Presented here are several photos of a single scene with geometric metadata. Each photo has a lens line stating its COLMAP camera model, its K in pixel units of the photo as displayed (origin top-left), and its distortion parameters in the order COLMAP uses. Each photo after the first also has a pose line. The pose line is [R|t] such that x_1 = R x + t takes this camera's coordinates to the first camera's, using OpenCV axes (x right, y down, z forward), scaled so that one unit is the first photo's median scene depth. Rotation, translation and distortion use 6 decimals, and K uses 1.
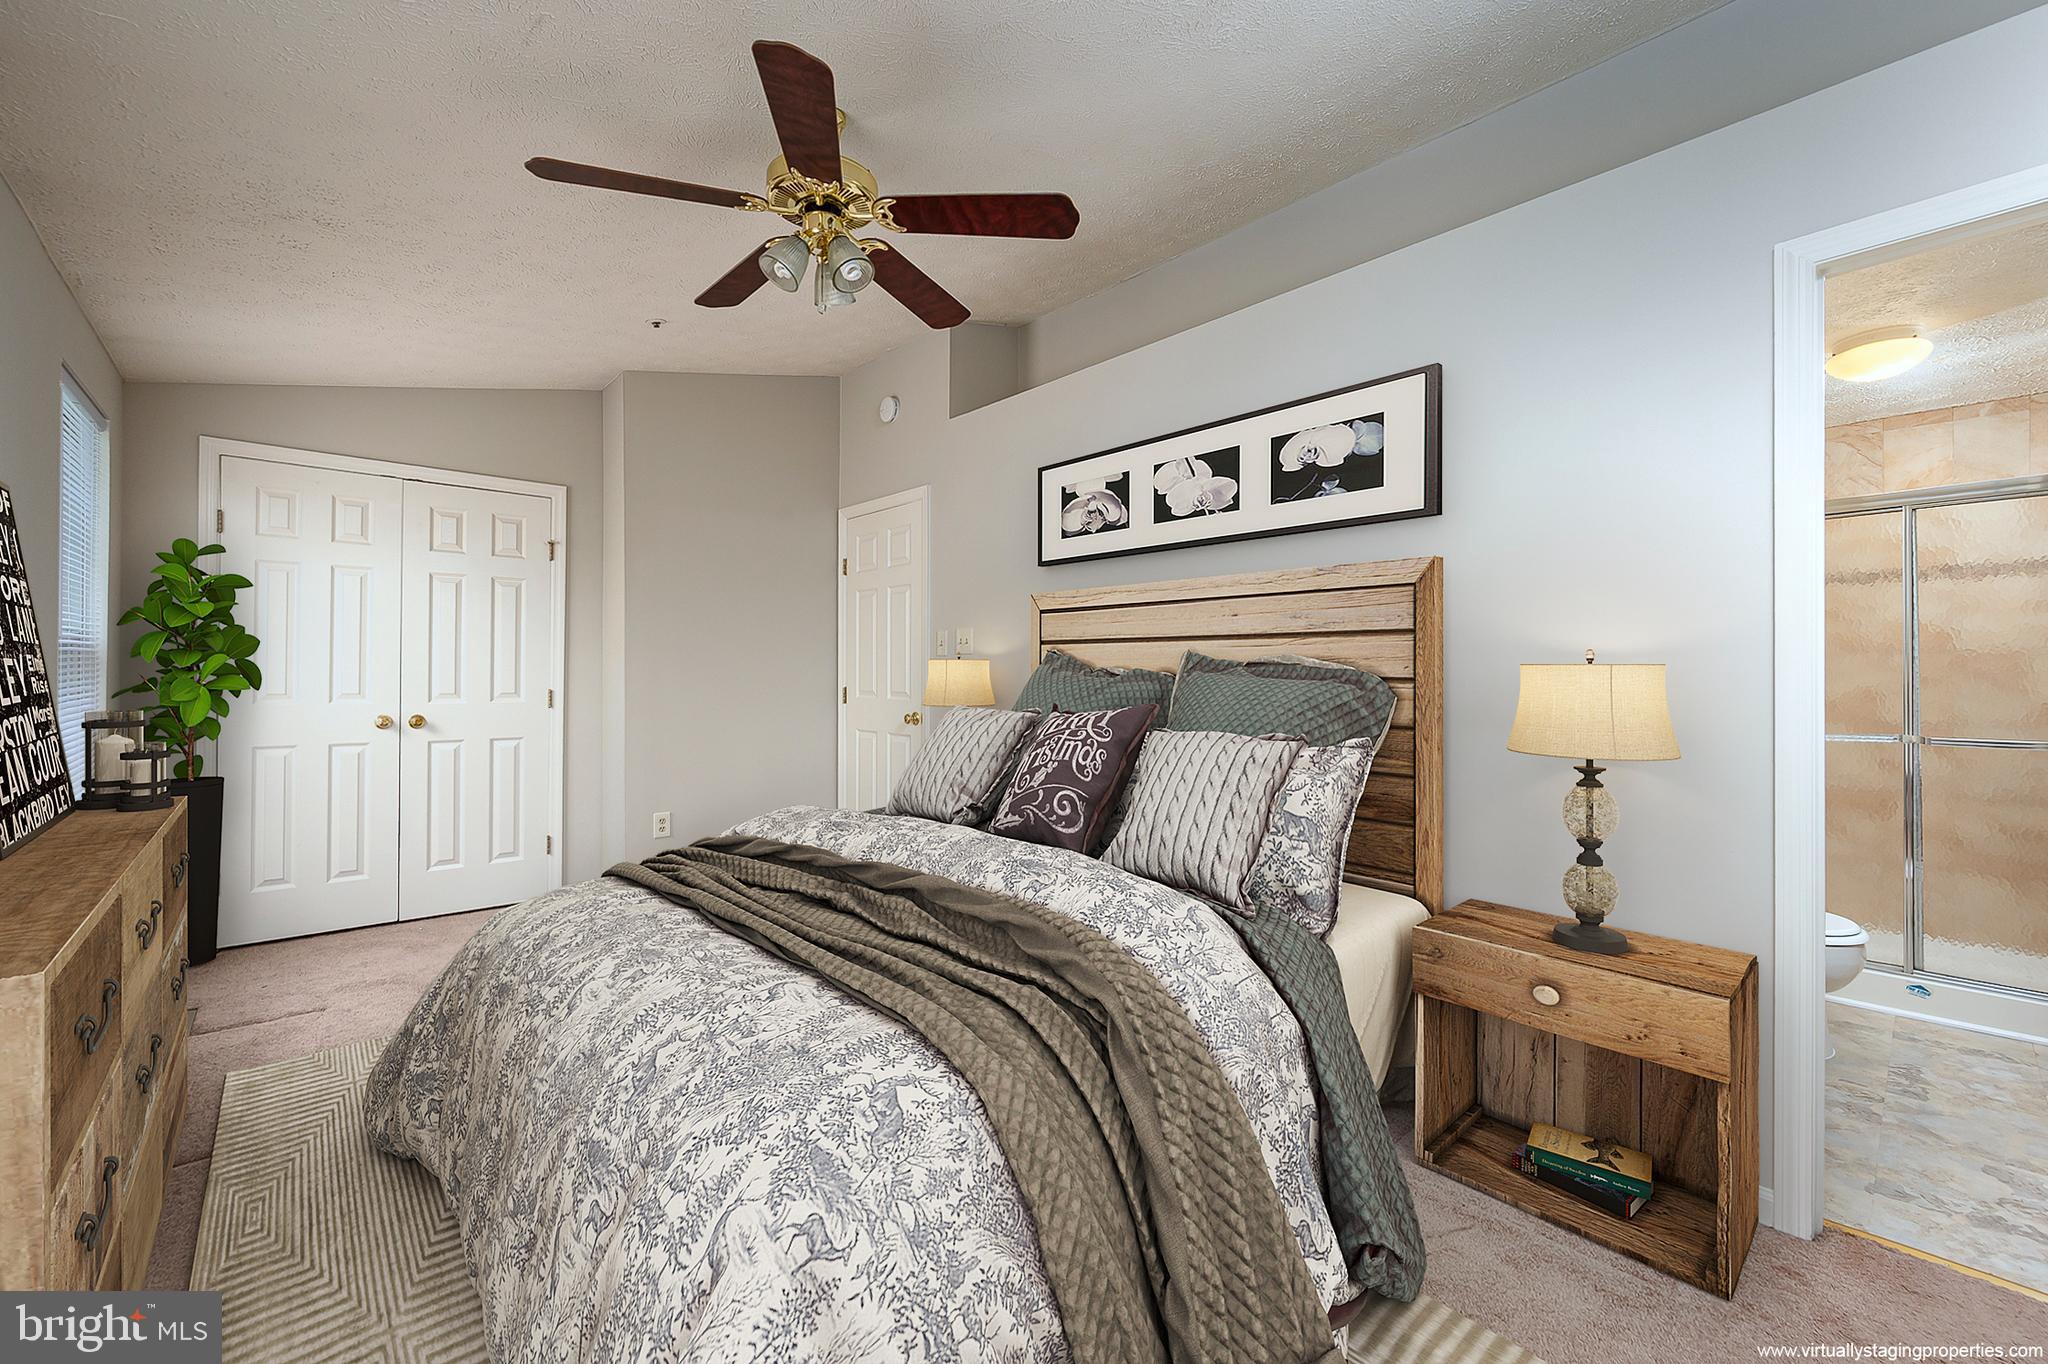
lens RADIAL K [[832.9, 0, 1025.7], [0, 832.9, 667.8], [0, 0, 1]] dist [-0.009497, -0.000087]
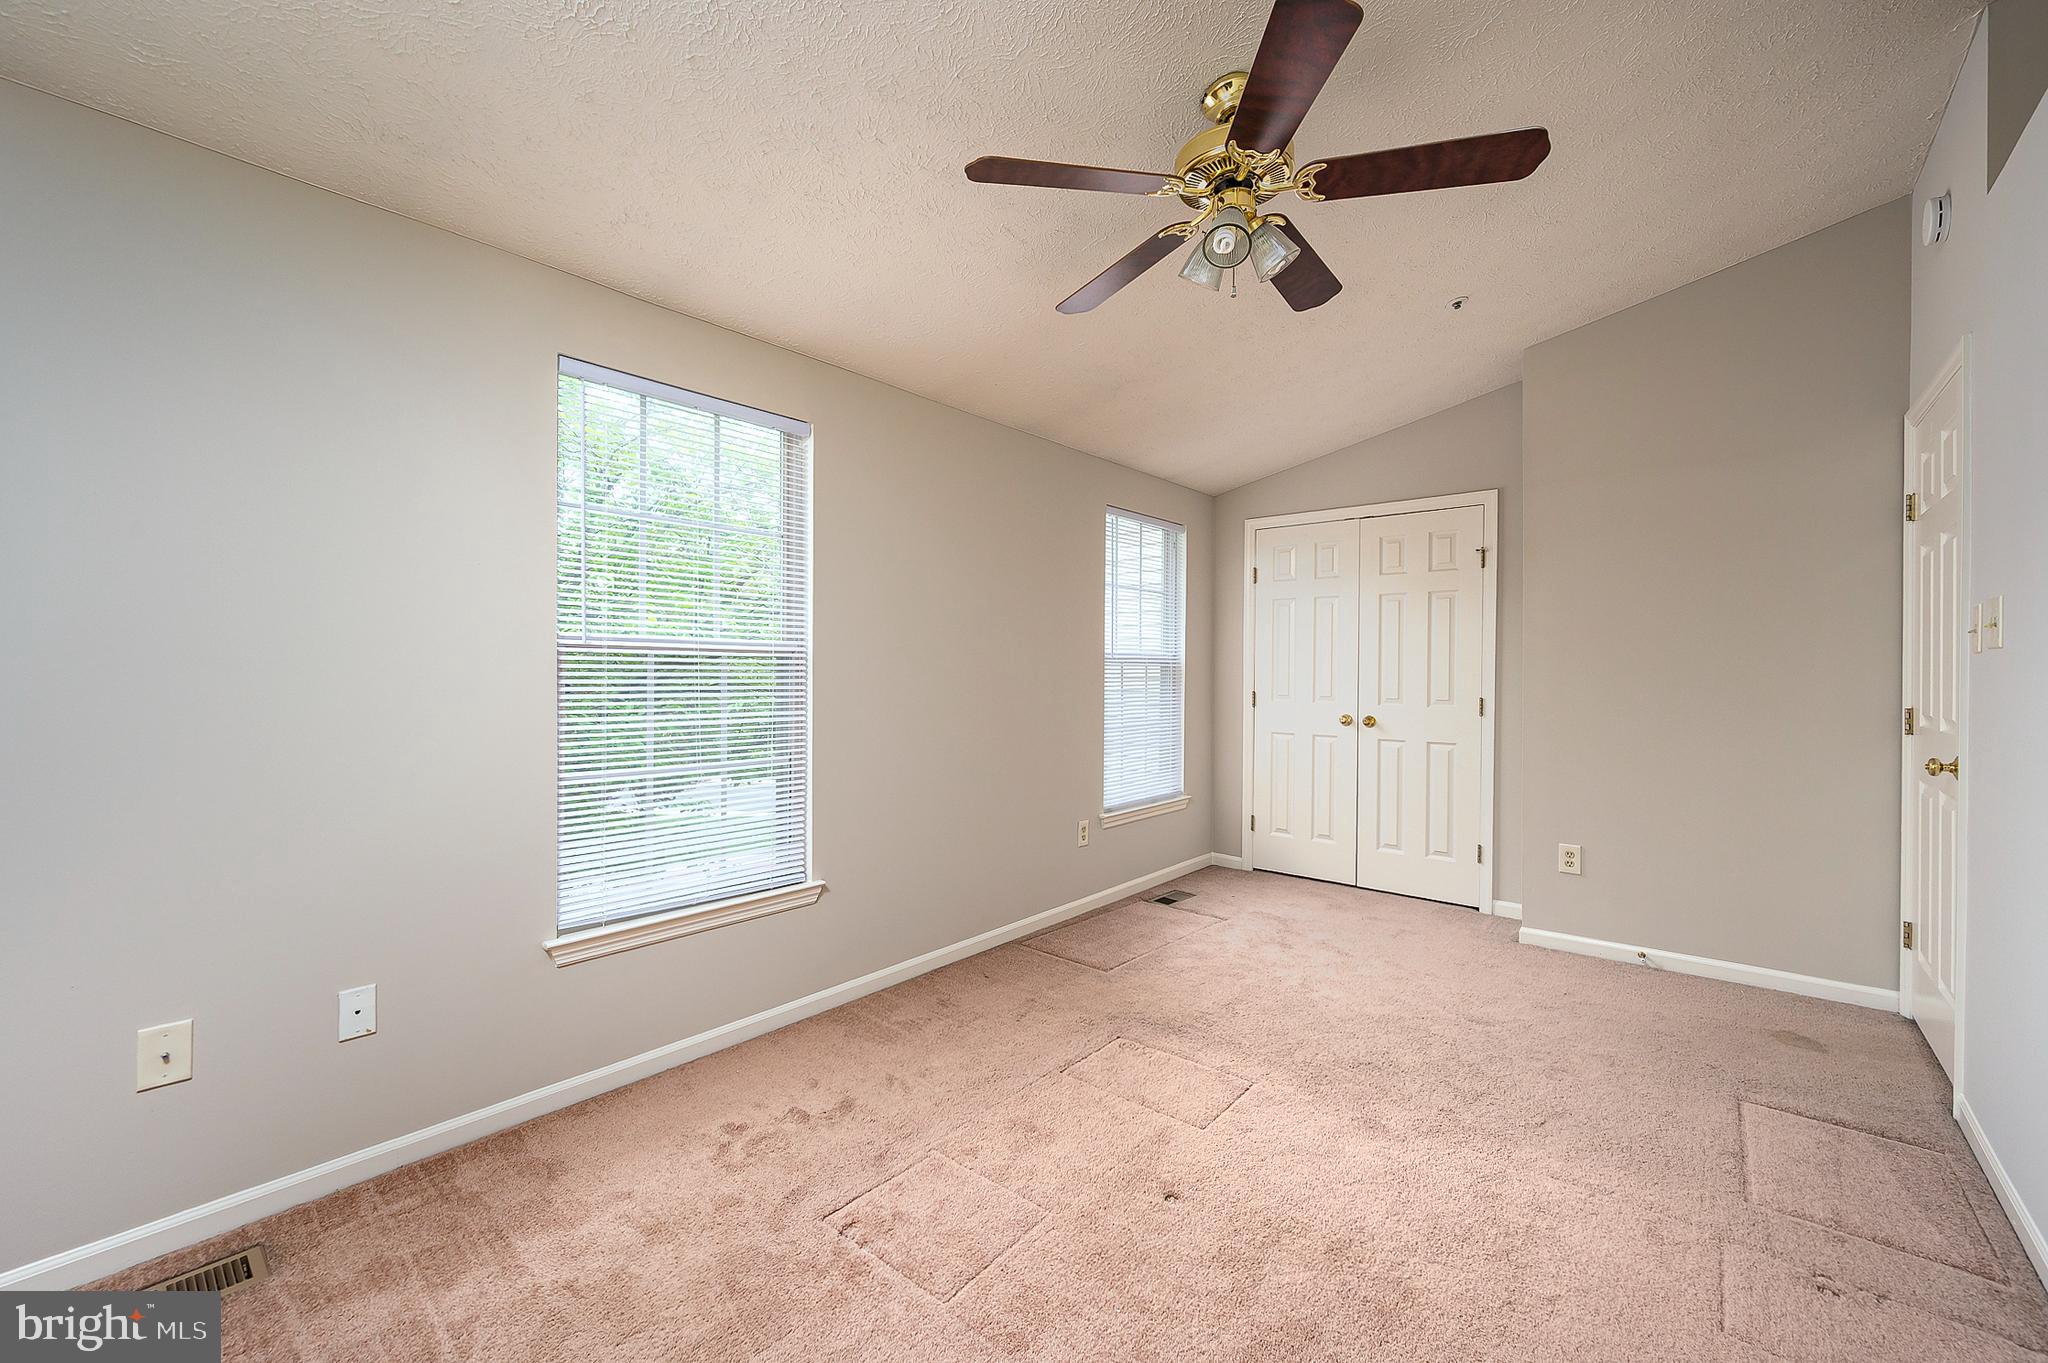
lens RADIAL K [[823.8, 0, 1022.5], [0, 823.8, 680.2], [0, 0, 1]] dist [-0.000304, -0.000128]
pose [[0.123621, 0.005028, -0.992317, 0.363472], [-0.008635, 0.999955, 0.003991, 0.006010], [0.992292, 0.008075, 0.123659, 0.356528]]
